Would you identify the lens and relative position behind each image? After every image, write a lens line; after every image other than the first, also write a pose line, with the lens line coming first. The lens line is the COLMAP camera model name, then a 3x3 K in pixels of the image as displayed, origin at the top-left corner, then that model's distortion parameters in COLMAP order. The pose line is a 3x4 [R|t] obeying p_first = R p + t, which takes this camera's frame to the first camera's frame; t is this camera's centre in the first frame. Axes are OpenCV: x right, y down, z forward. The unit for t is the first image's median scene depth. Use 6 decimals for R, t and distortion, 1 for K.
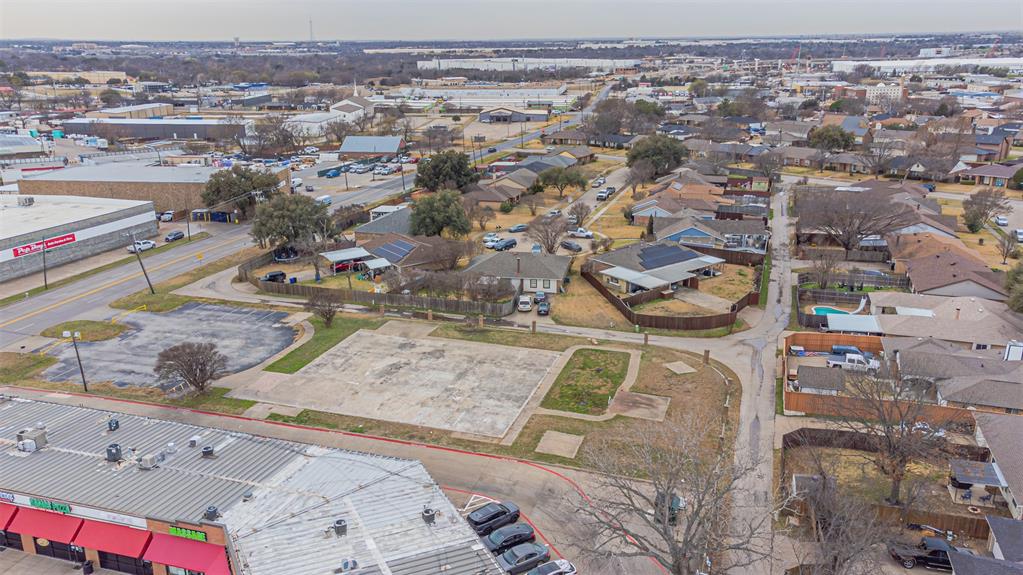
lens RADIAL K [[791.9, 0, 516.5], [0, 791.9, 288.6], [0, 0, 1]] dist [0.048016, 0.006871]
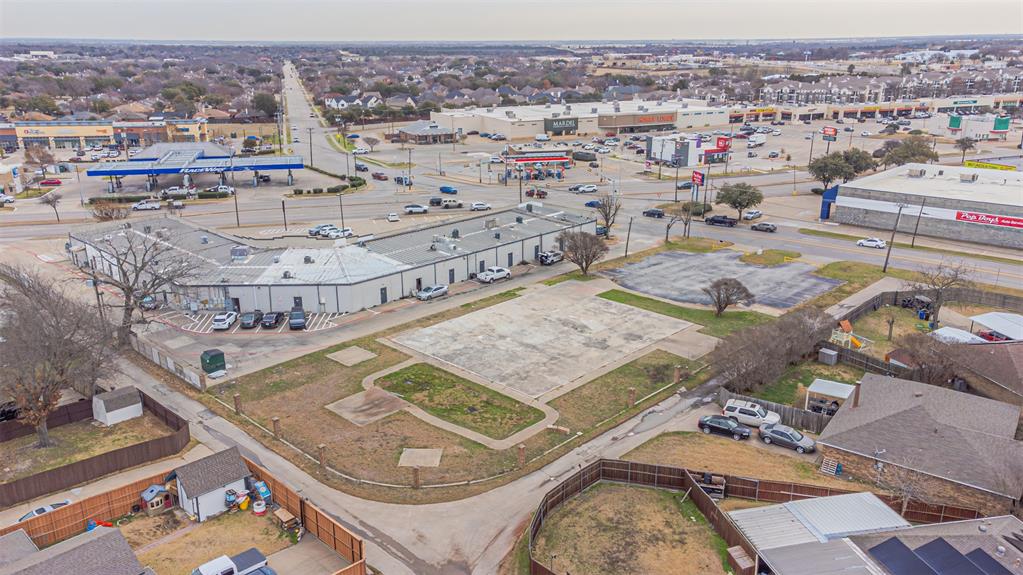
lens RADIAL K [[781.0, 0, 510.1], [0, 781.0, 286.0], [0, 0, 1]] dist [0.054827, 0.000166]
pose [[-0.440677, 0.278050, -0.853517, 0.605847], [-0.262125, 0.869520, 0.418600, -0.285599], [0.858542, 0.408196, -0.310293, 1.036848]]
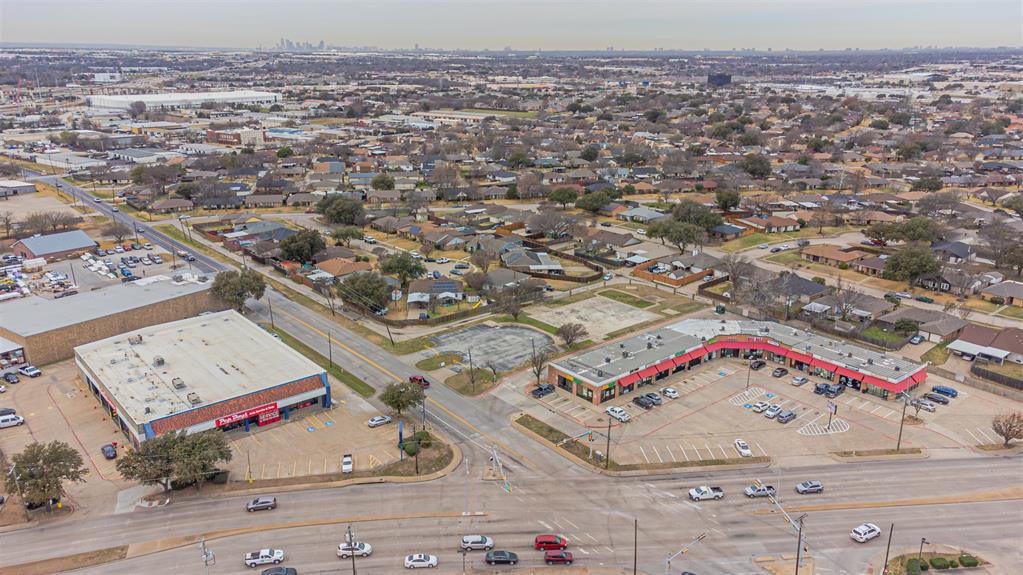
lens RADIAL K [[755.6, 0, 507.3], [0, 755.6, 289.4], [0, 0, 1]] dist [0.052099, 0.000027]
pose [[0.532199, -0.247950, 0.809497, -1.745691], [0.246720, 0.960073, 0.131867, -0.279445], [-0.809872, 0.129540, 0.572124, -0.088504]]
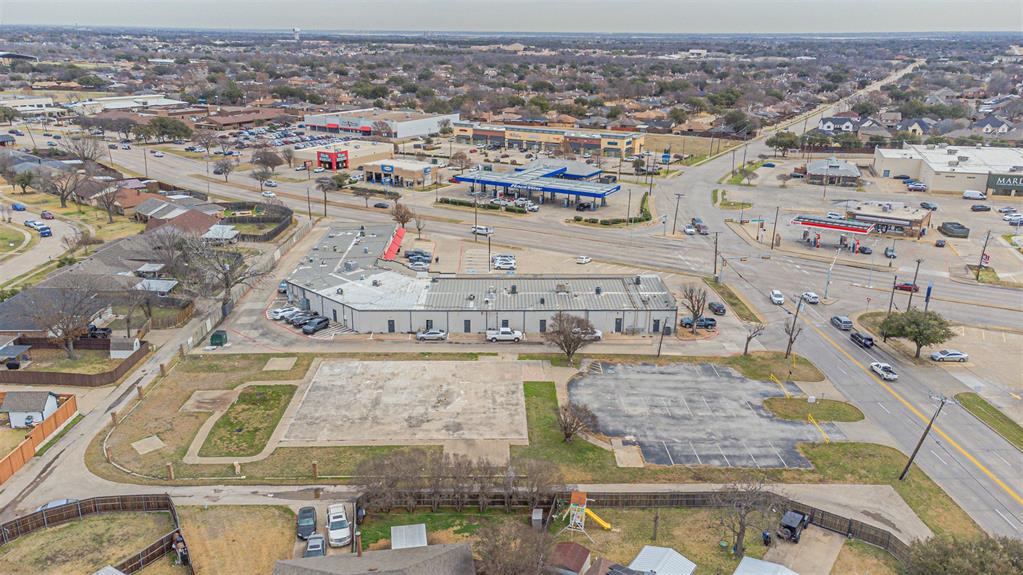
lens RADIAL K [[771.3, 0, 514.9], [0, 771.3, 289.4], [0, 0, 1]] dist [0.053201, 0.009456]
pose [[-0.944105, 0.104283, -0.312714, 0.055148], [-0.099975, 0.813381, 0.573076, -0.536842], [0.314118, 0.572307, -0.757492, 1.480798]]
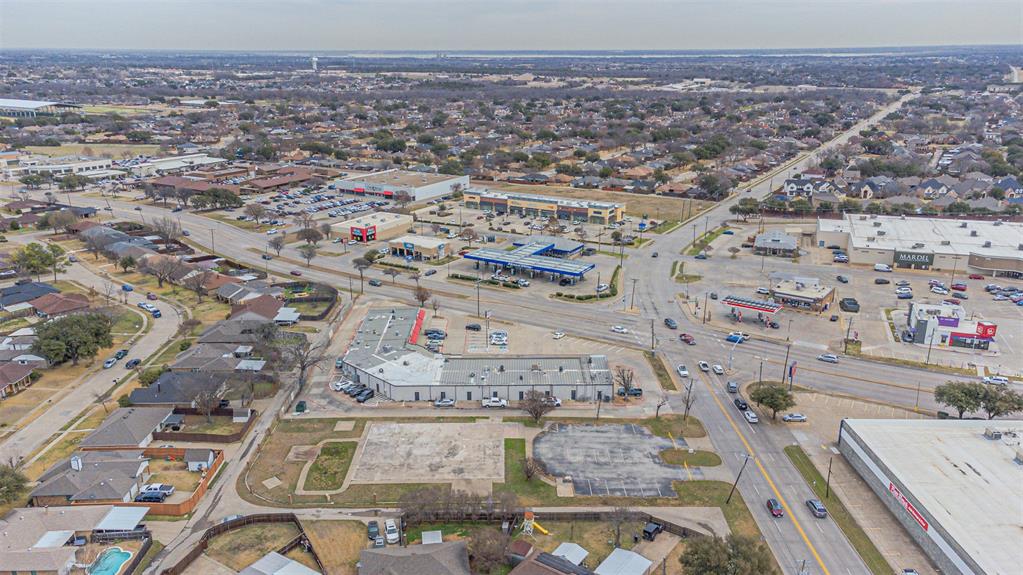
lens RADIAL K [[771.3, 0, 514.9], [0, 771.3, 289.4], [0, 0, 1]] dist [0.053201, 0.009456]
pose [[-0.949002, 0.102811, -0.298035, 0.144418], [-0.086017, 0.825034, 0.558498, -0.939732], [0.303309, 0.555652, -0.774115, 1.799146]]
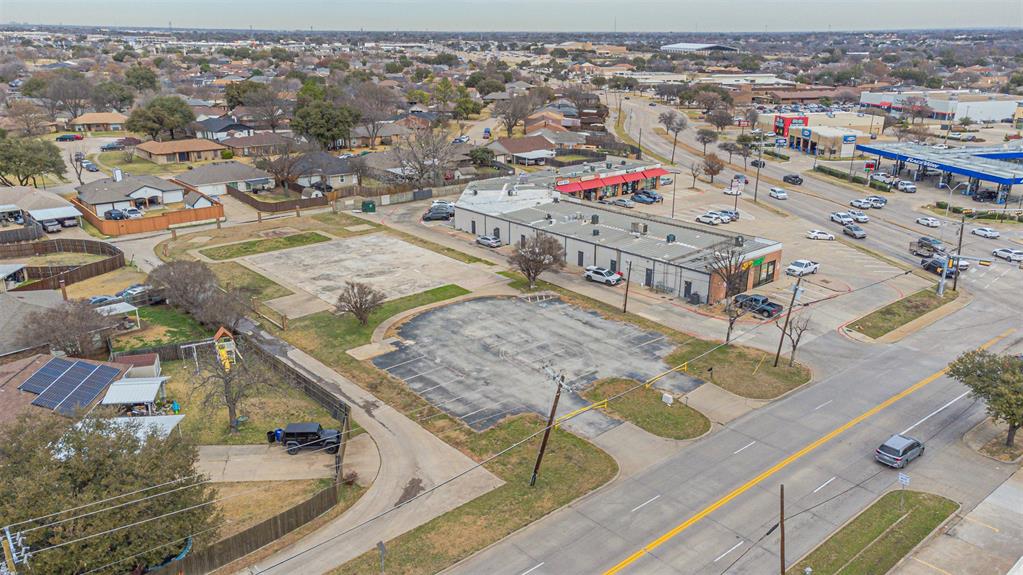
lens RADIAL K [[781.0, 0, 510.1], [0, 781.0, 286.0], [0, 0, 1]] dist [0.054827, 0.000166]
pose [[-0.855325, -0.155868, 0.494089, -0.732098], [0.159305, 0.828346, 0.537089, -0.375353], [-0.492992, 0.538097, -0.683674, 1.415327]]
